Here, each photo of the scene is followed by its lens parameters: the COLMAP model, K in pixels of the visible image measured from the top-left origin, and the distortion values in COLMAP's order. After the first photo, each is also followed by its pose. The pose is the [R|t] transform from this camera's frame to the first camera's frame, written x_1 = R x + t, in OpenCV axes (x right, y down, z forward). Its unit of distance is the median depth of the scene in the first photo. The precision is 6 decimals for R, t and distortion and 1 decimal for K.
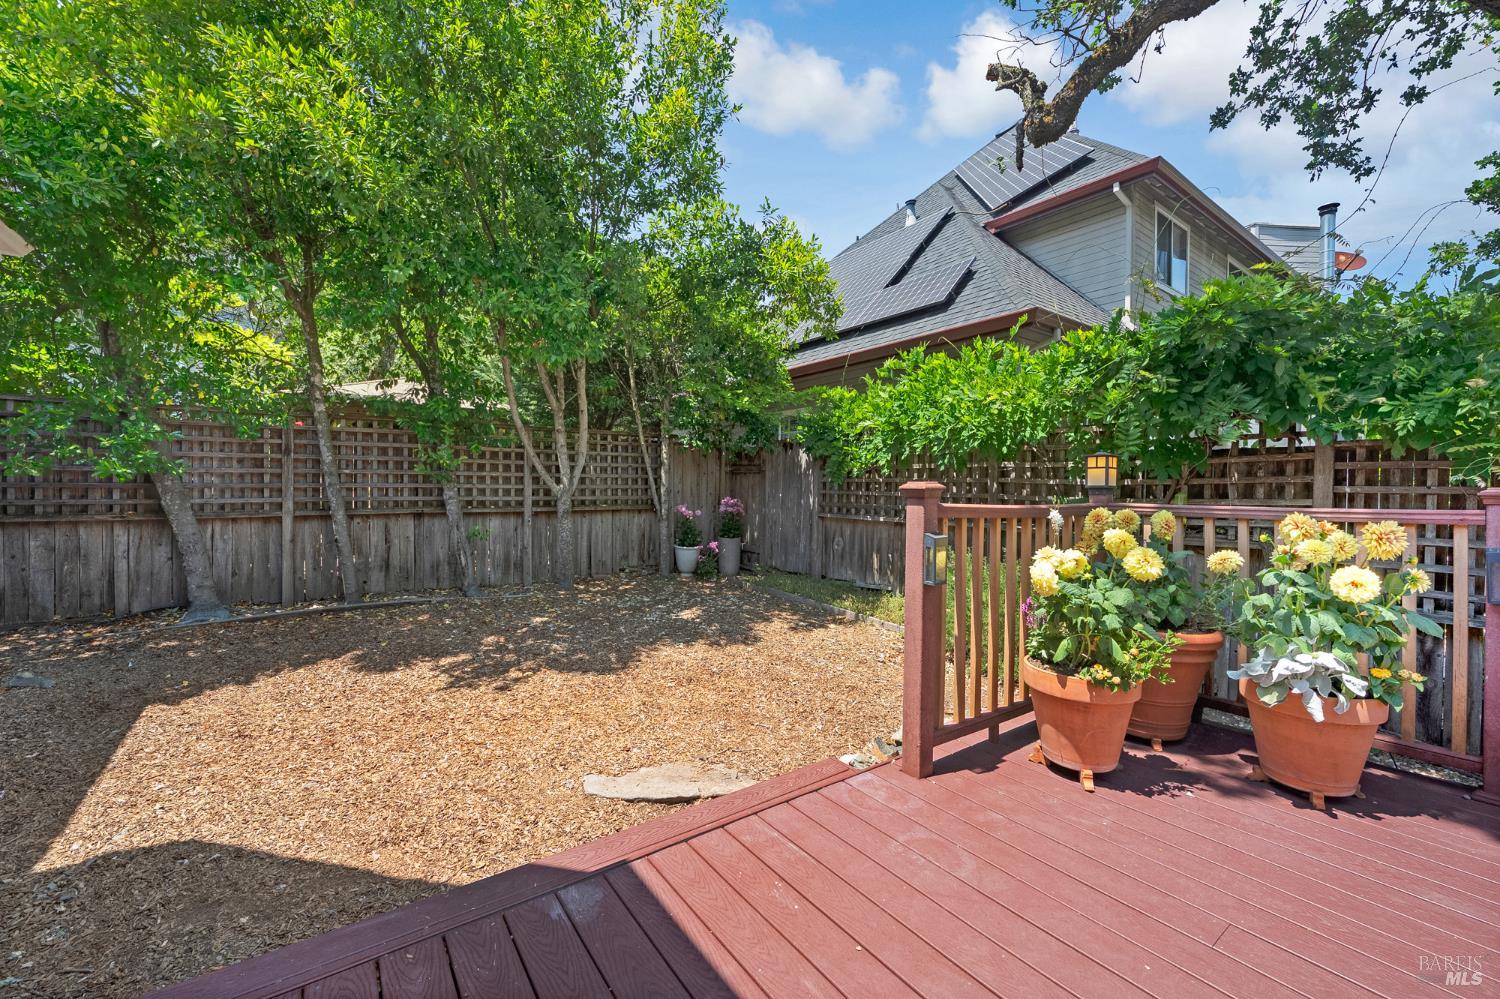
lens RADIAL K [[599.0, 0, 755.1], [0, 599.0, 495.7], [0, 0, 1]] dist [-0.006093, 0.000644]
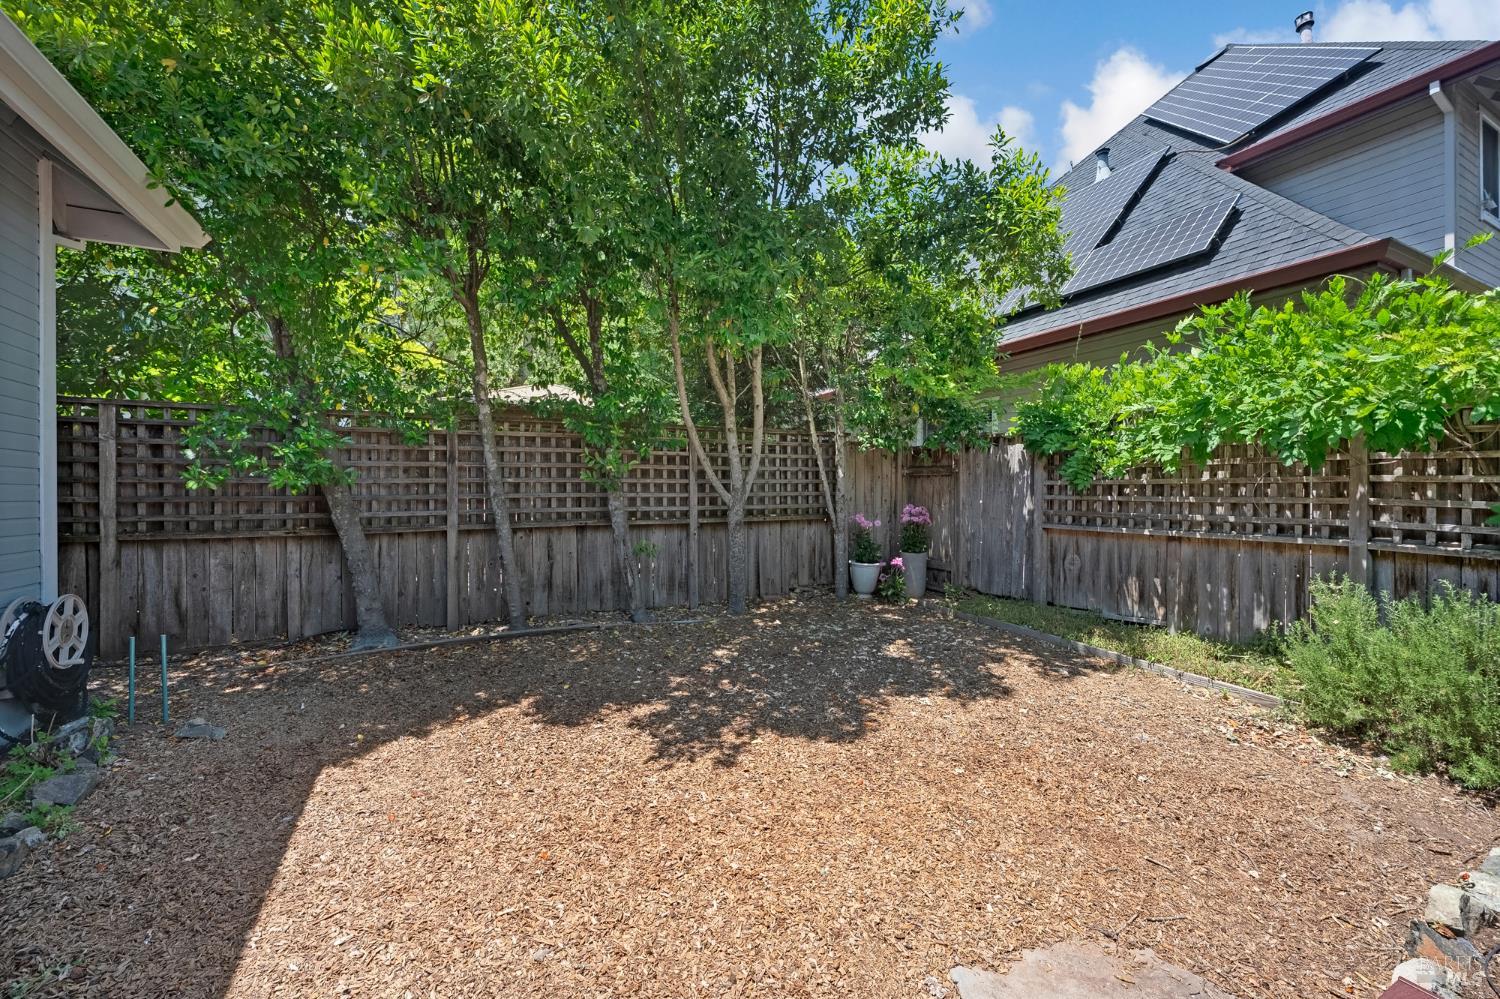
lens RADIAL K [[599.0, 0, 745.7], [0, 599.0, 495.5], [0, 0, 1]] dist [-0.006093, 0.000644]
pose [[0.985502, -0.010732, -0.169321, -0.225714], [0.008896, 0.999893, -0.011598, -0.005049], [0.169428, 0.009923, 0.985493, 0.213978]]
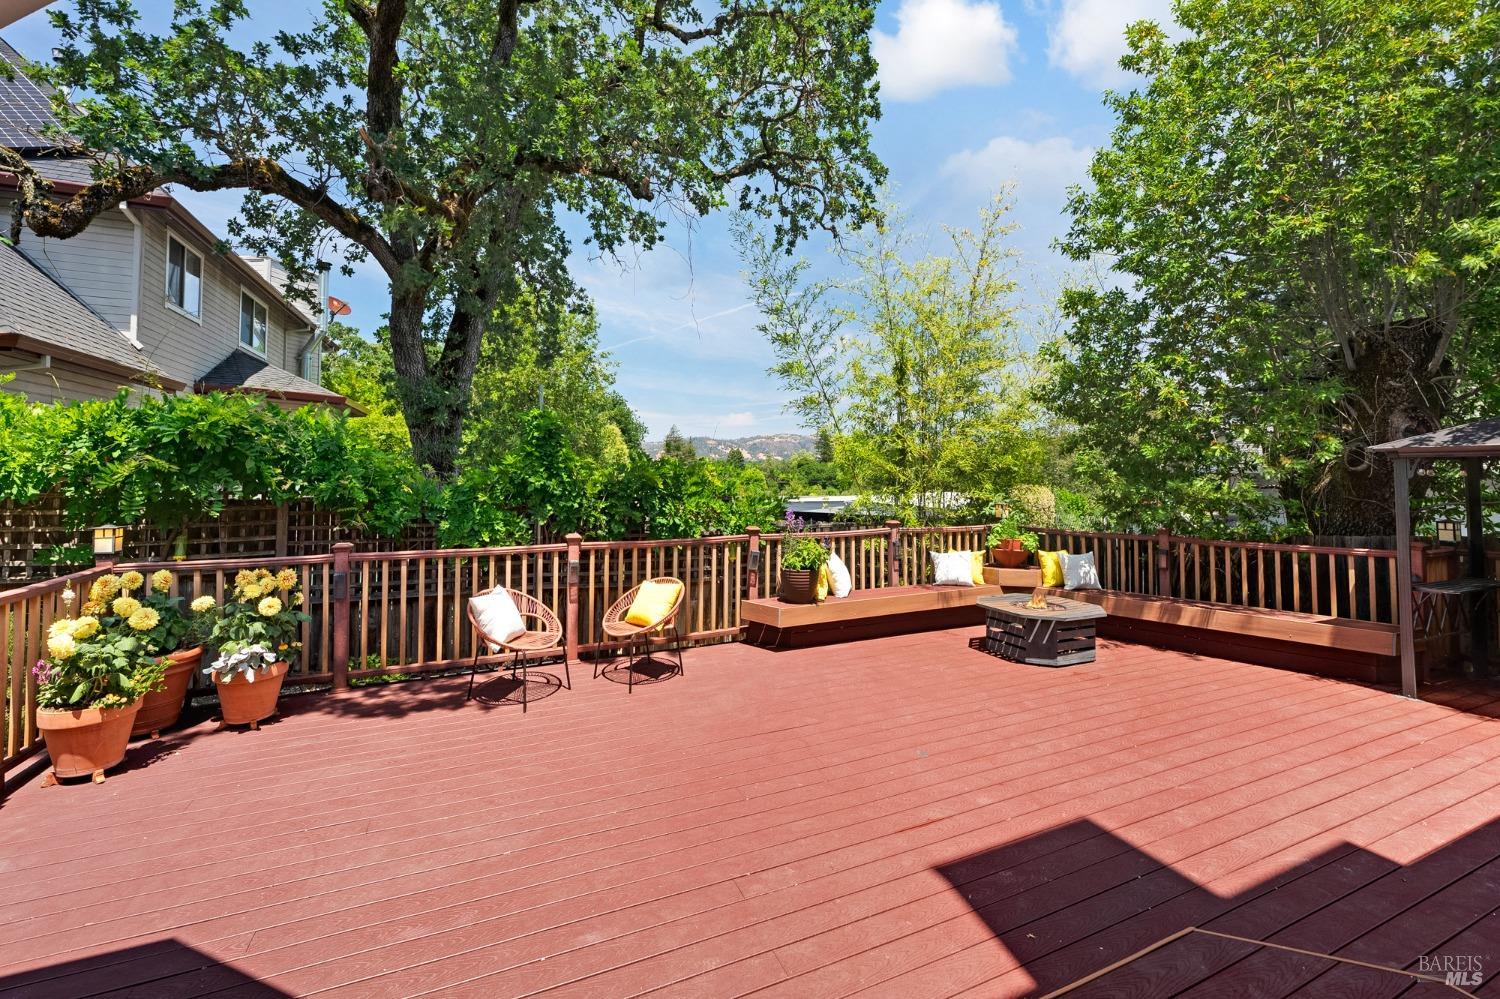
lens RADIAL K [[599.0, 0, 730.4], [0, 599.0, 453.5], [0, 0, 1]] dist [-0.006093, 0.000644]
pose [[0.220963, 0.025859, 0.974939, -0.242651], [0.013602, 0.999469, -0.029592, -0.112439], [-0.975187, 0.019800, 0.220494, -0.378529]]
